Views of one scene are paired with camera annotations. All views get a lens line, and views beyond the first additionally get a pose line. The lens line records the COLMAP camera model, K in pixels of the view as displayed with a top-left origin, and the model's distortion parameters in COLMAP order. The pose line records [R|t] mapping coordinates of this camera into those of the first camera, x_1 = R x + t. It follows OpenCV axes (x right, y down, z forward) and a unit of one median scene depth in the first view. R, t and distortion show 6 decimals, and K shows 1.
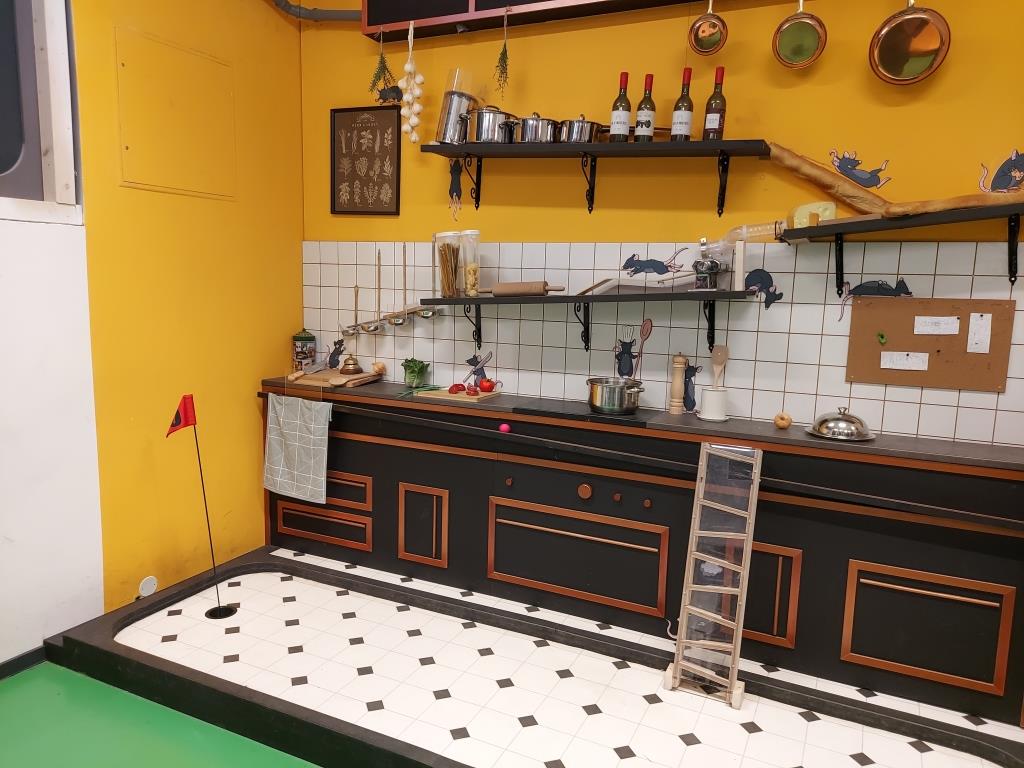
lens RADIAL K [[743.4, 0, 508.3], [0, 743.4, 386.1], [0, 0, 1]] dist [0.034696, -0.024330]
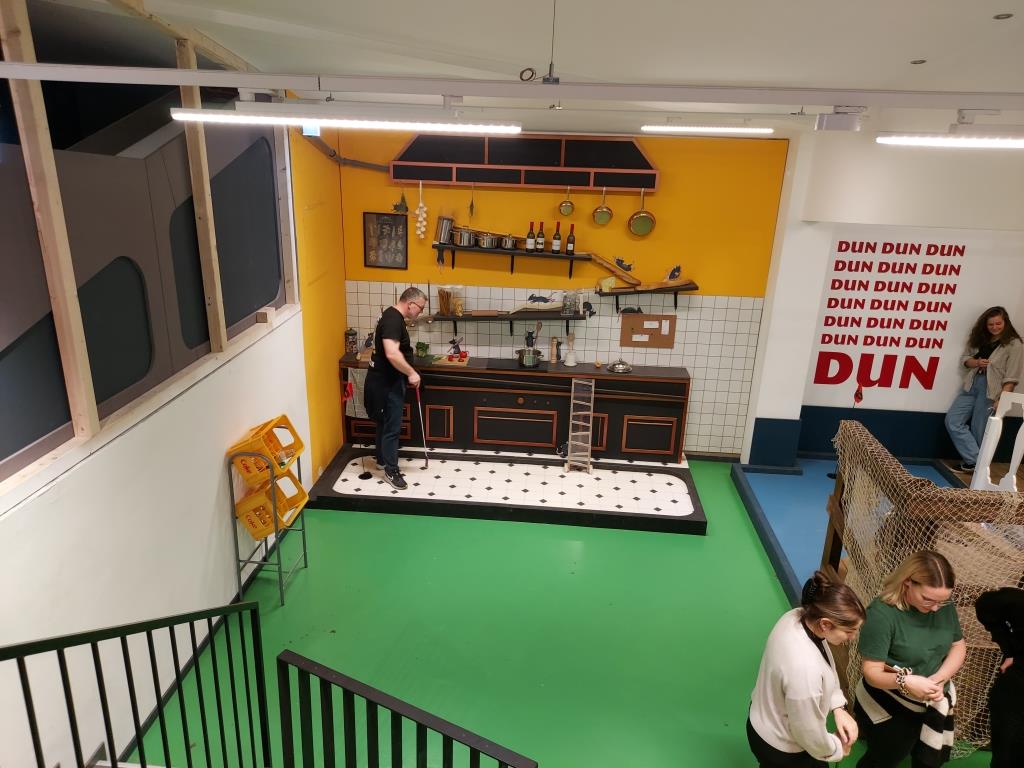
lens RADIAL K [[743.4, 0, 508.4], [0, 743.4, 381.0], [0, 0, 1]] dist [0.034696, -0.024330]
pose [[0.928493, -0.122690, 0.350497, -0.767849], [0.049951, 0.976530, 0.209507, -0.422834], [-0.367976, -0.177018, 0.912830, -1.137276]]
